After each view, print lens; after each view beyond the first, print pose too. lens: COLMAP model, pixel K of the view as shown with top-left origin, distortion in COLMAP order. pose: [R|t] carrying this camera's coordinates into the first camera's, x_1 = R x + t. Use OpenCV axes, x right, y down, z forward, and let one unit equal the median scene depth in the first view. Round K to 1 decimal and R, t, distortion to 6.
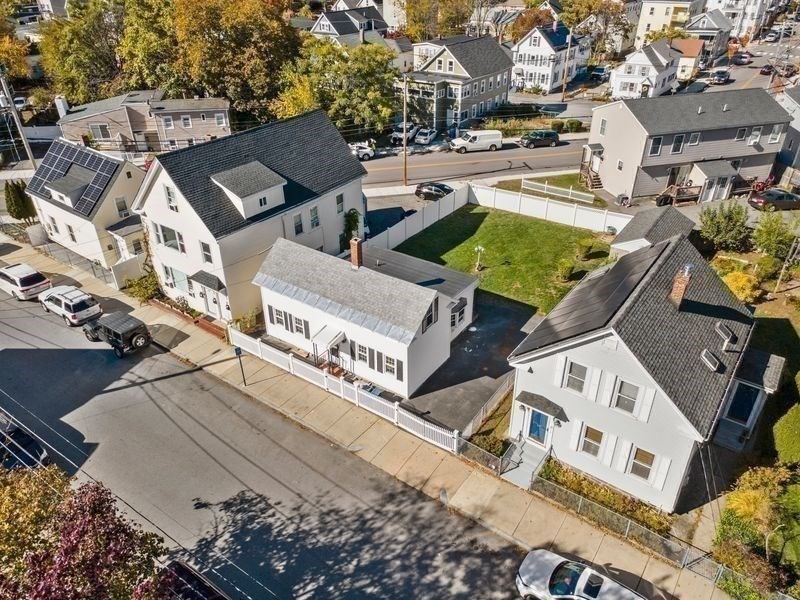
lens RADIAL K [[580.1, 0, 400.0], [0, 580.1, 300.0], [0, 0, 1]] dist [0.023393, 0.003159]
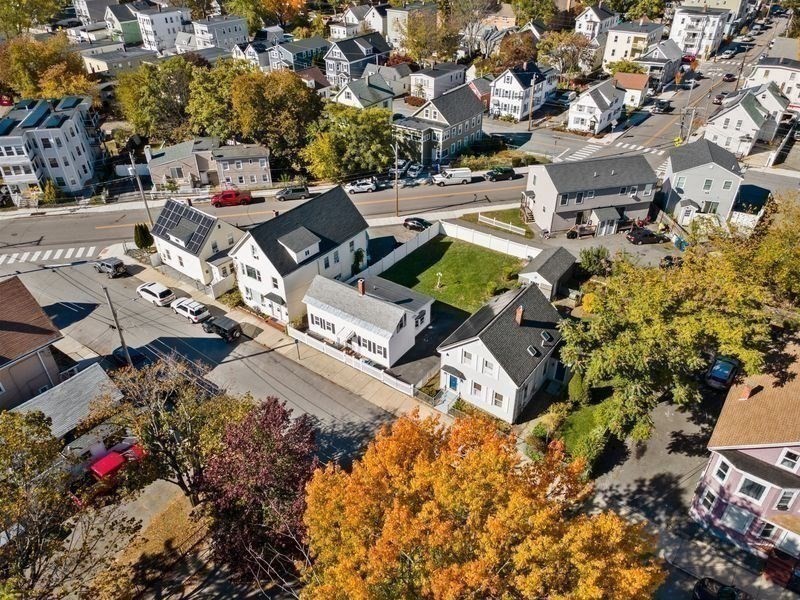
lens RADIAL K [[580.1, 0, 400.0], [0, 580.1, 300.0], [0, 0, 1]] dist [0.023393, 0.003159]
pose [[0.999903, 0.006393, -0.012338, 0.045928], [-0.005699, 0.998443, 0.055482, -0.098582], [0.012673, -0.055406, 0.998383, -0.550522]]
